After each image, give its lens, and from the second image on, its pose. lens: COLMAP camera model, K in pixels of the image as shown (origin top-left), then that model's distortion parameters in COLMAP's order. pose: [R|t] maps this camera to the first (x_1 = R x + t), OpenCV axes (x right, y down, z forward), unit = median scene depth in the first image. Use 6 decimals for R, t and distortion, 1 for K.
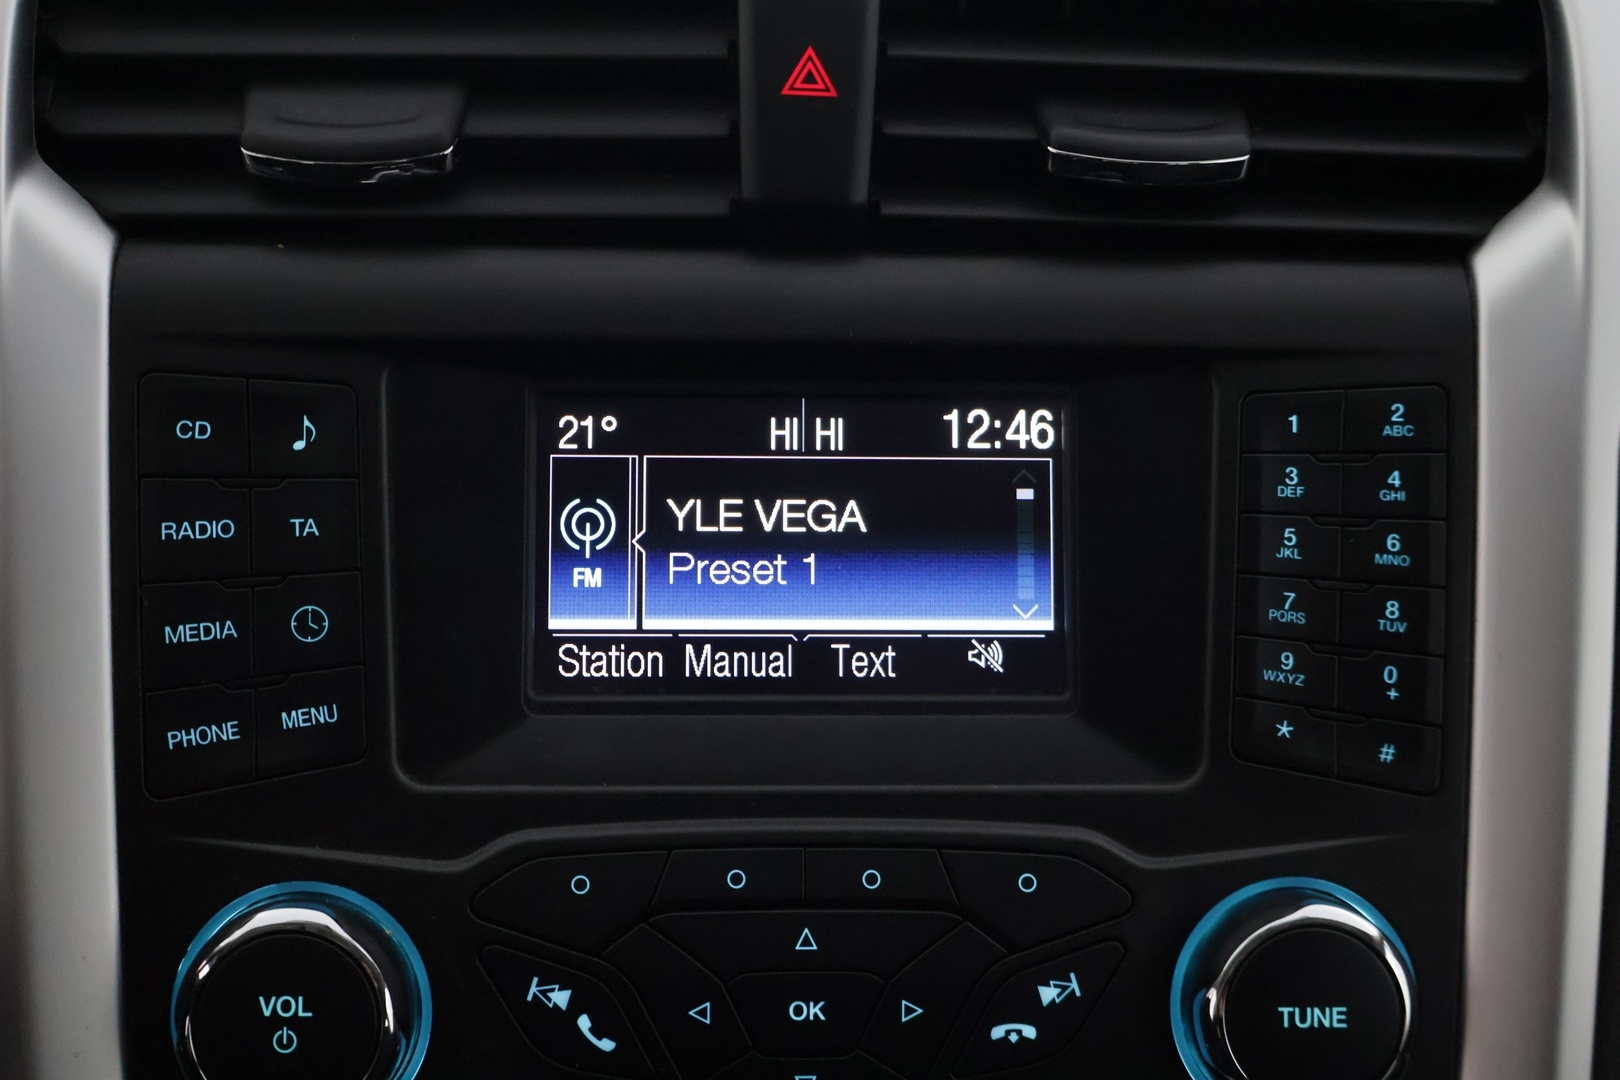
lens RADIAL K [[1957.2, 0, 810.0], [0, 1957.2, 540.0], [0, 0, 1]] dist [0.003204, -0.012063]
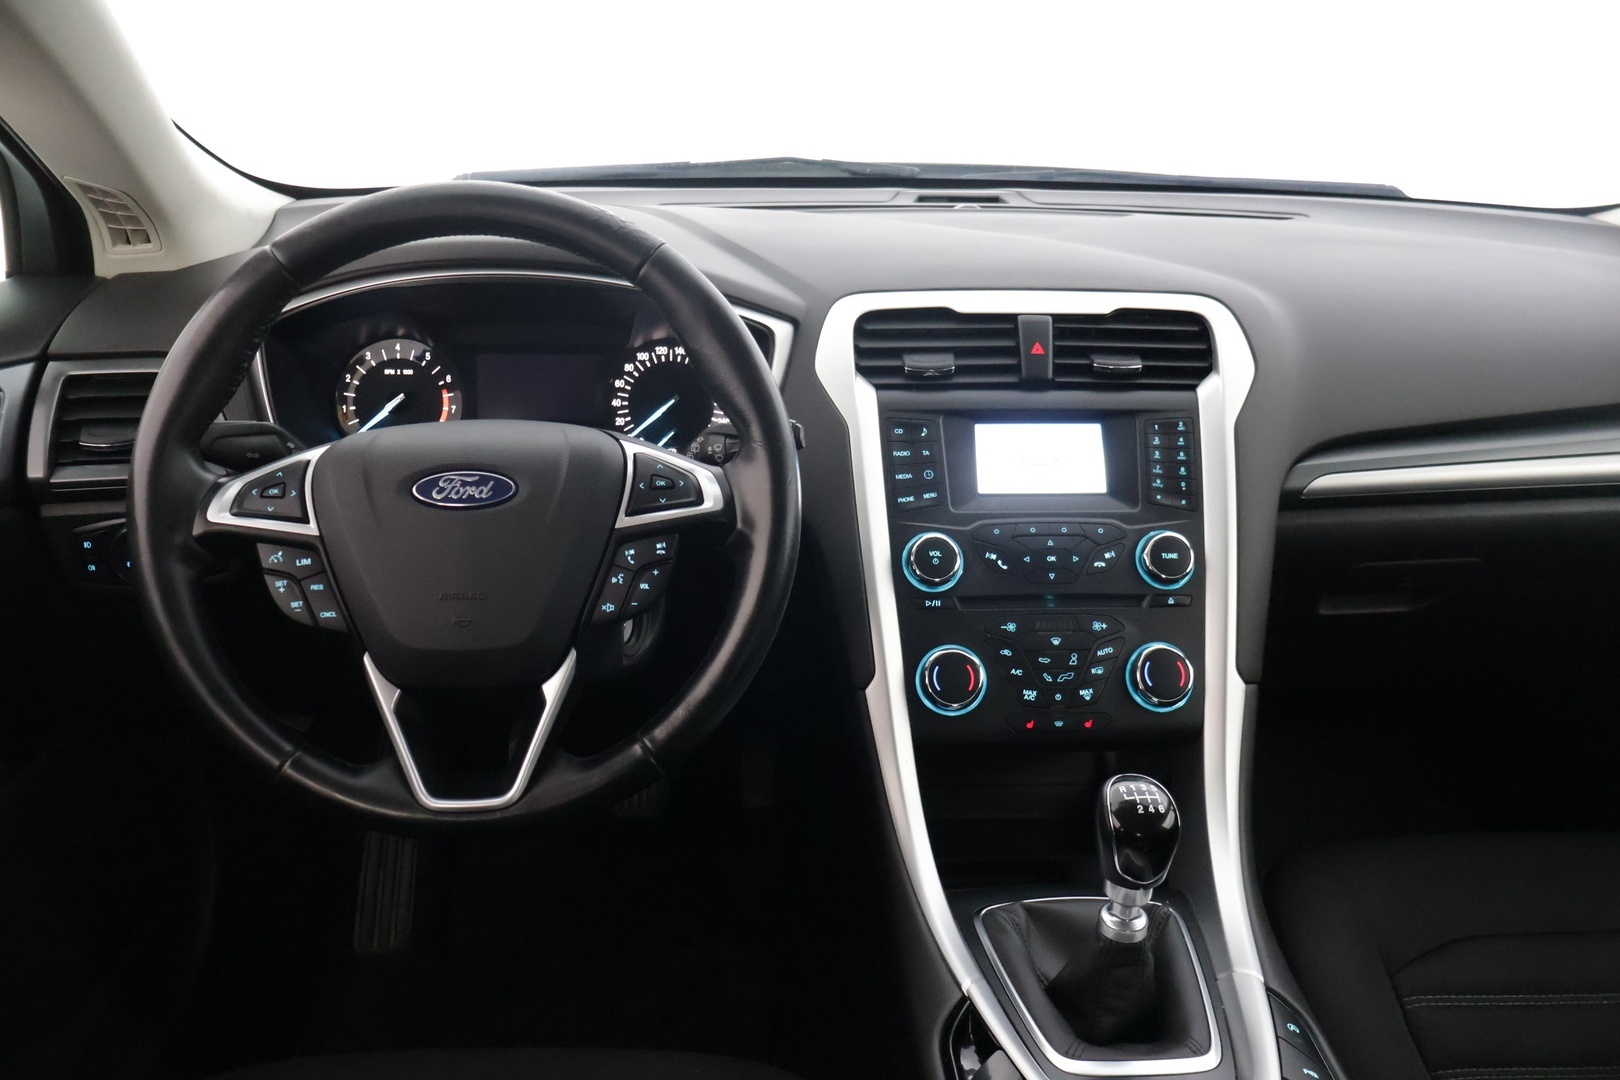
lens RADIAL K [[1258.6, 0, 810.0], [0, 1258.6, 540.0], [0, 0, 1]] dist [-0.006662, -0.004507]
pose [[0.999813, -0.019340, -0.000175, -0.513886], [0.019098, 0.988618, -0.149231, 0.584814], [0.003059, 0.149200, 0.988802, -1.679164]]
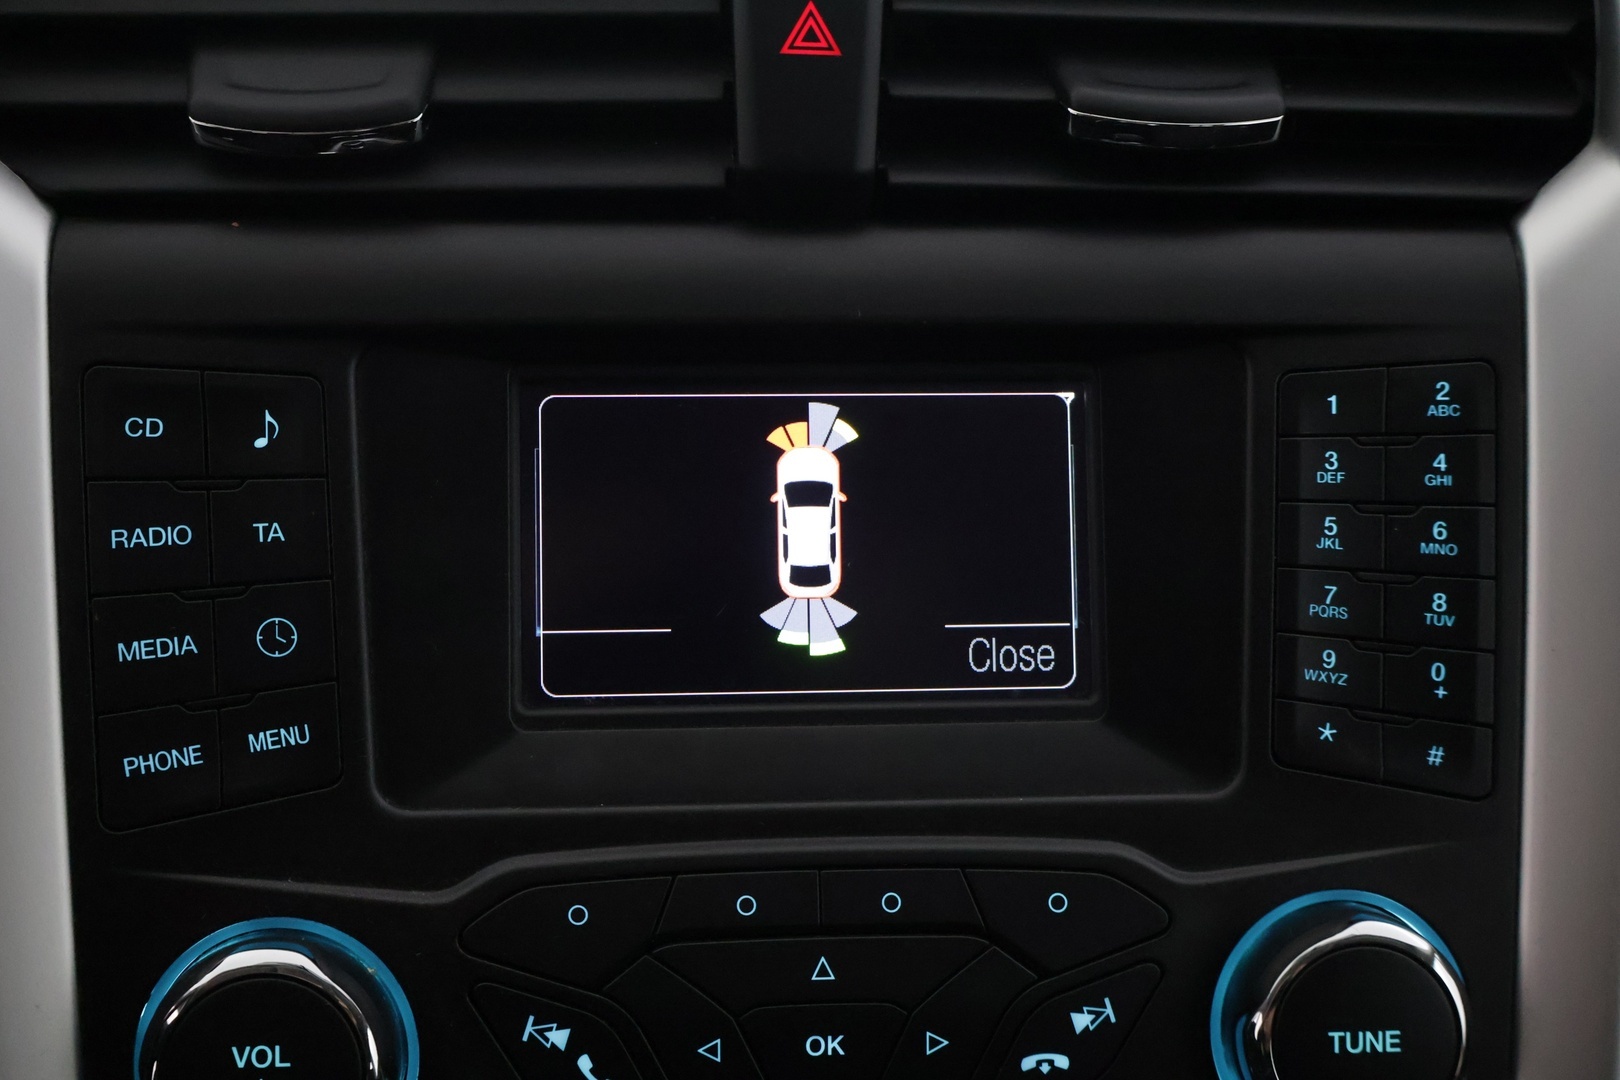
lens RADIAL K [[1957.2, 0, 810.0], [0, 1957.2, 540.0], [0, 0, 1]] dist [0.003204, -0.012063]
pose [[0.999446, -0.014146, 0.030119, -0.032338], [0.013293, 0.999511, 0.028317, -0.025429], [-0.030504, -0.027901, 0.999145, 0.075258]]
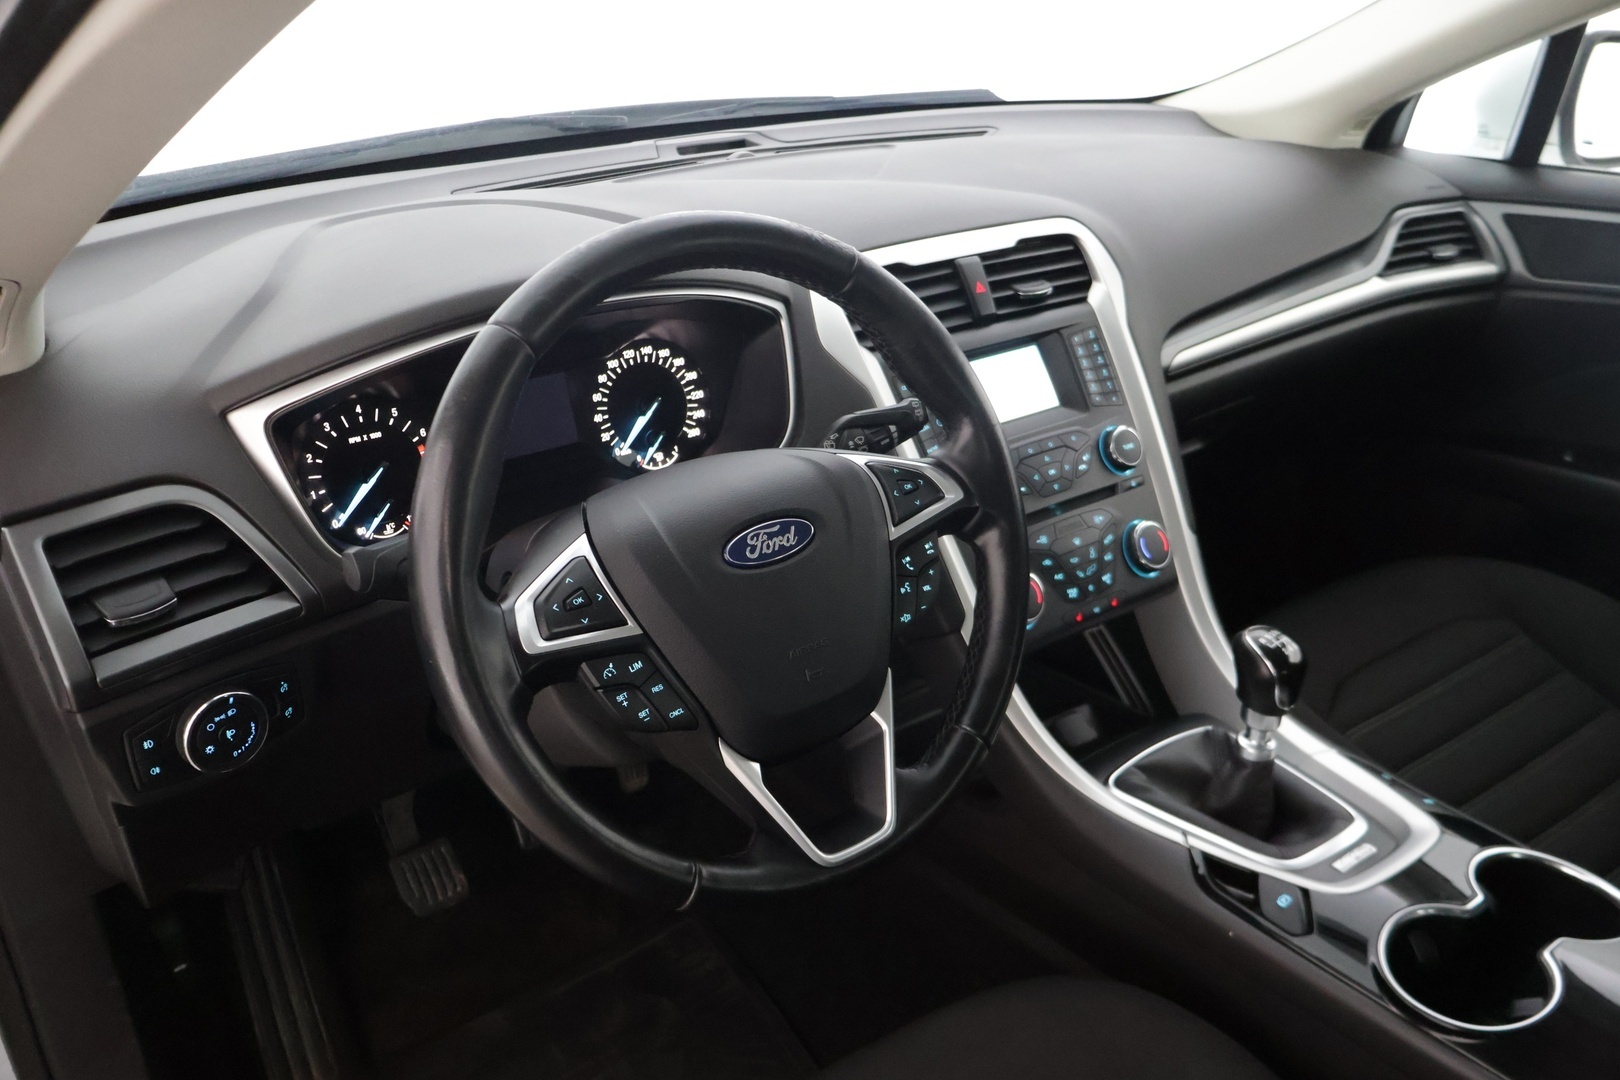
lens RADIAL K [[1293.5, 0, 810.0], [0, 1293.5, 540.0], [0, 0, 1]] dist [-0.044765, -0.001535]
pose [[0.830353, -0.276763, 0.483648, -2.022863], [0.308125, 0.951222, 0.015323, 0.163685], [-0.464298, 0.136301, 0.875128, -1.439354]]
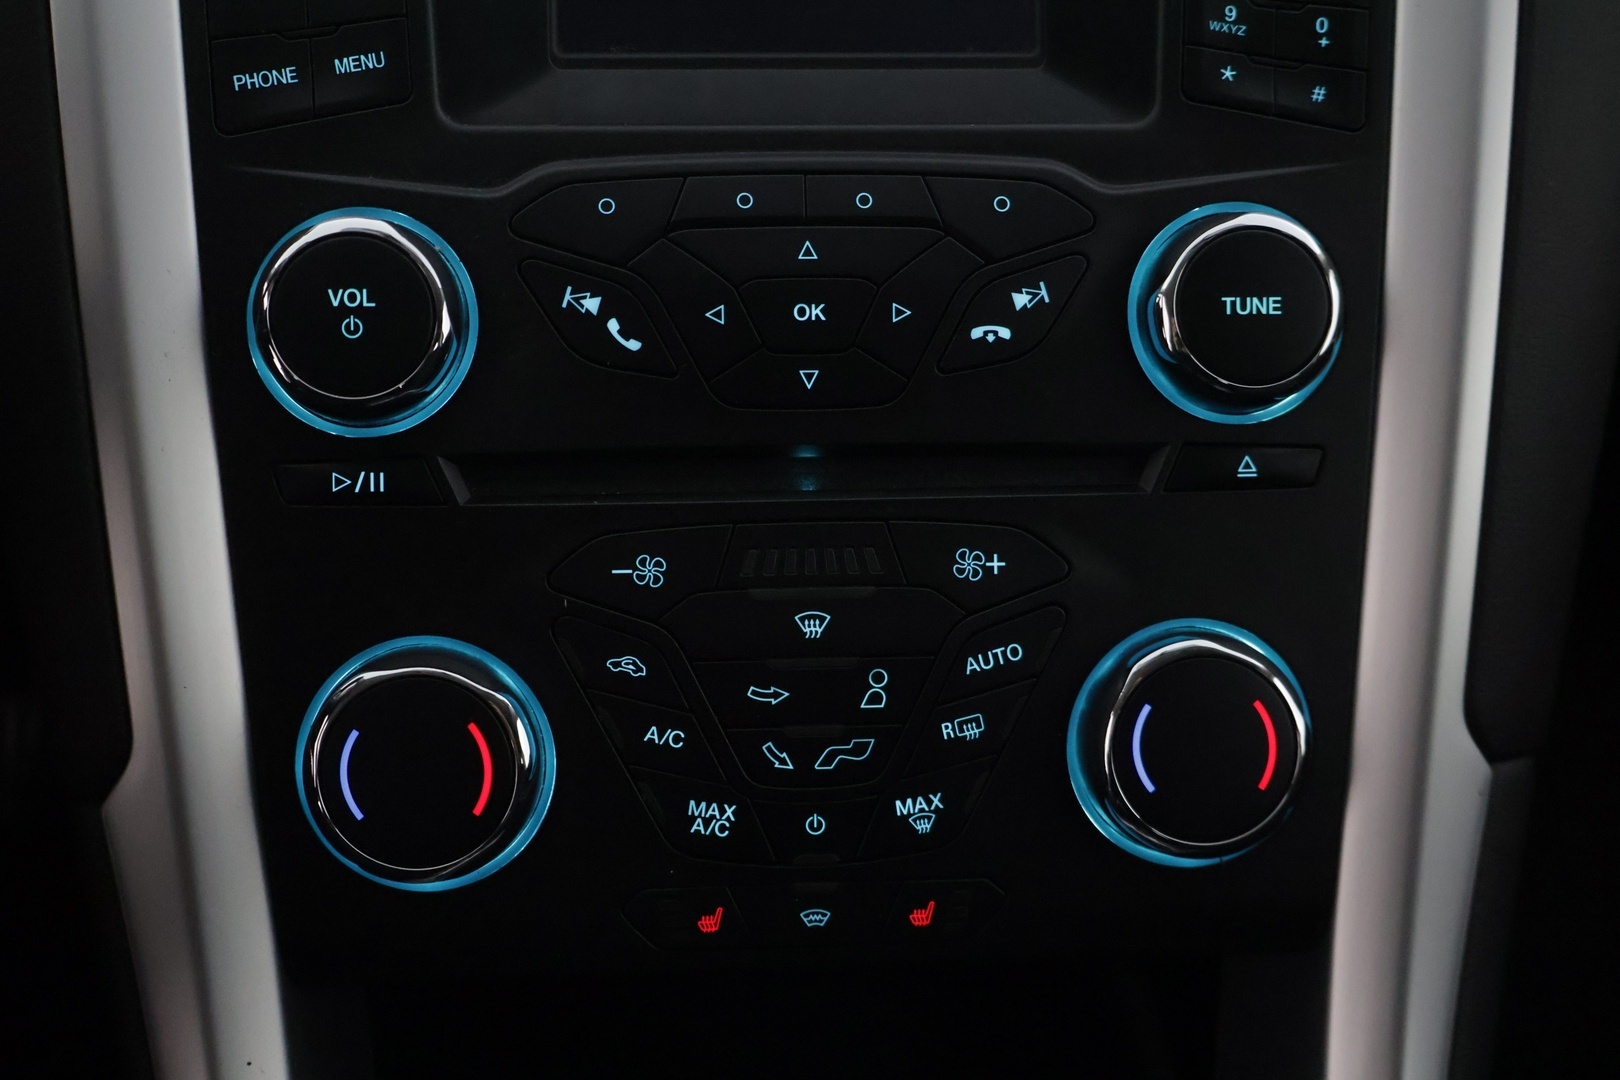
lens RADIAL K [[1965.9, 0, 807.6], [0, 1965.9, 531.4], [0, 0, 1]] dist [-0.002697, -0.005674]
pose [[0.999640, -0.017574, 0.020267, -0.027175], [0.015915, 0.996724, 0.079297, 0.269716], [-0.021594, -0.078946, 0.996645, -0.143717]]
